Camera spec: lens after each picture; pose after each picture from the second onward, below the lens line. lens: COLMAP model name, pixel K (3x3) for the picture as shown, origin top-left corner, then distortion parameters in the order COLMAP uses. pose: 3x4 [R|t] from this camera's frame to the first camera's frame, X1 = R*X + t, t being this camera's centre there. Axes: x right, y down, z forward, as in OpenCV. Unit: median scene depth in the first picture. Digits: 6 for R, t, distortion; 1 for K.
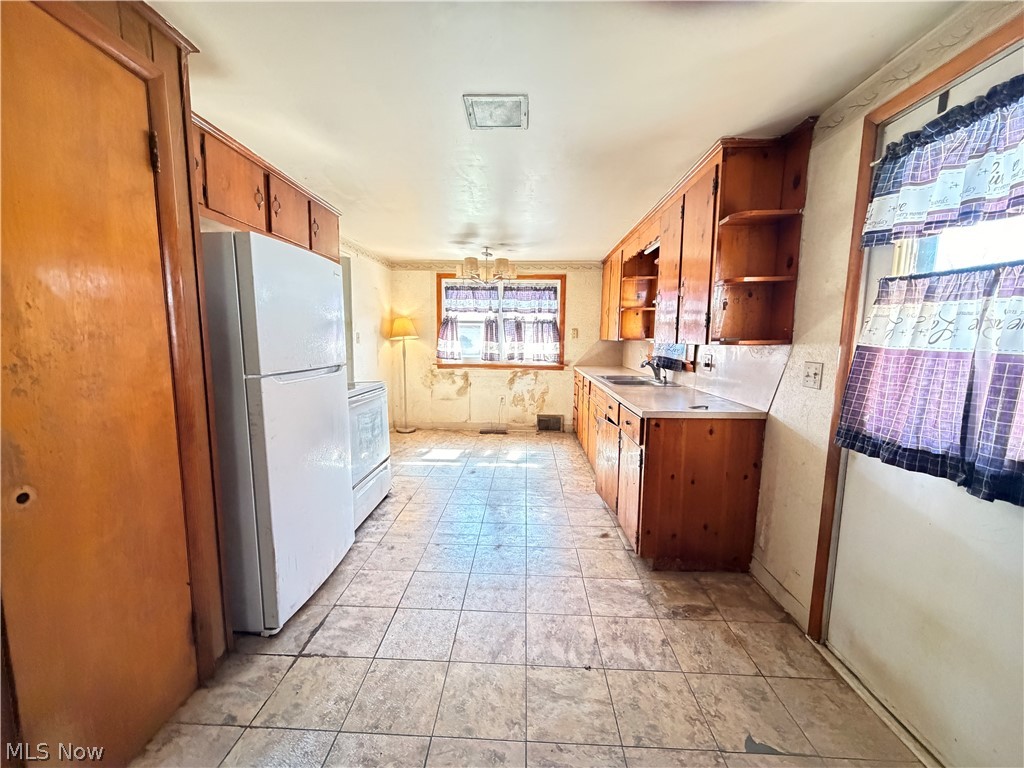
lens RADIAL K [[408.2, 0, 510.8], [0, 408.2, 384.2], [0, 0, 1]] dist [-0.000250, 0.000969]
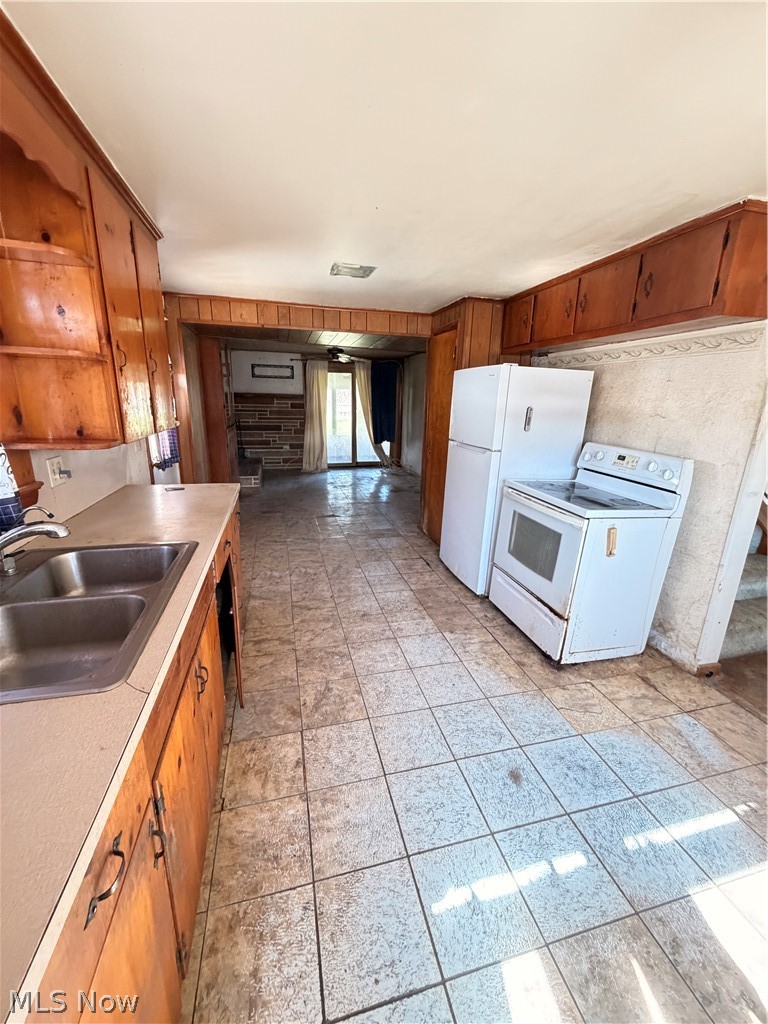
lens RADIAL K [[408.2, 0, 386.0], [0, 408.2, 510.9], [0, 0, 1]] dist [-0.000250, 0.000969]
pose [[-0.957108, 0.042813, -0.286551, 0.156914], [-0.068215, 0.927922, 0.366481, -0.199601], [0.281587, 0.370308, -0.885201, 1.354137]]
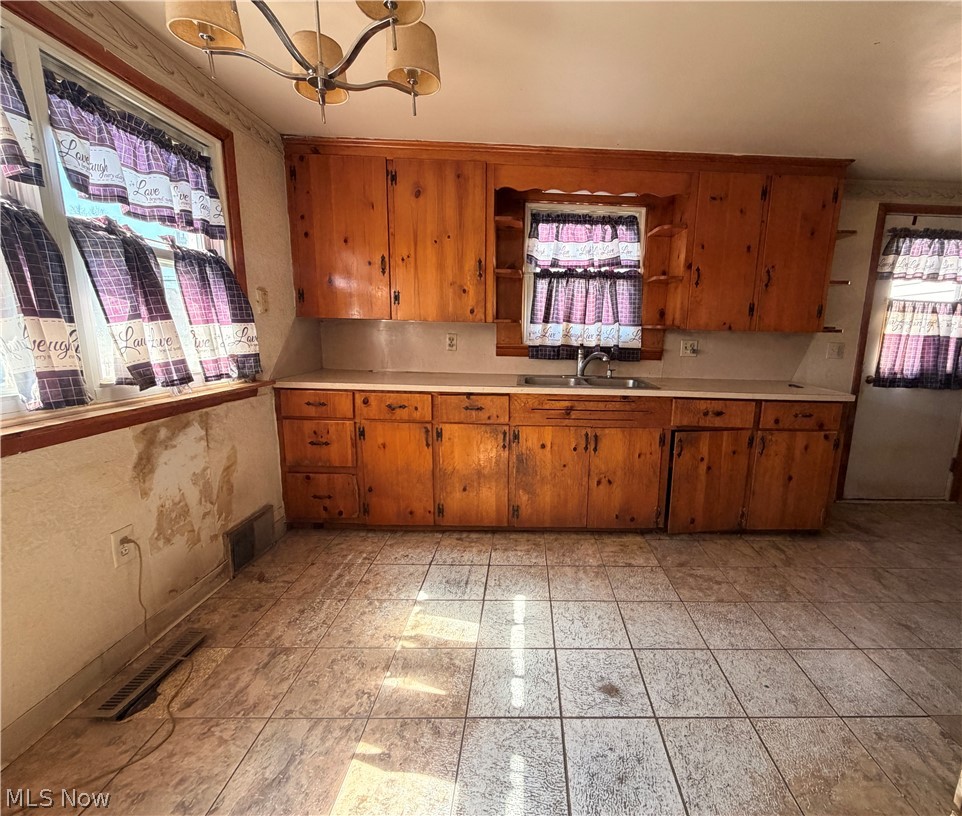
lens RADIAL K [[430.8, 0, 538.8], [0, 430.8, 408.2], [0, 0, 1]] dist [0.000215, -0.000140]
pose [[-0.069023, -0.189915, 0.979371, -0.457529], [0.088103, 0.976716, 0.195609, -0.121993], [-0.993717, 0.099787, -0.050684, 1.162415]]
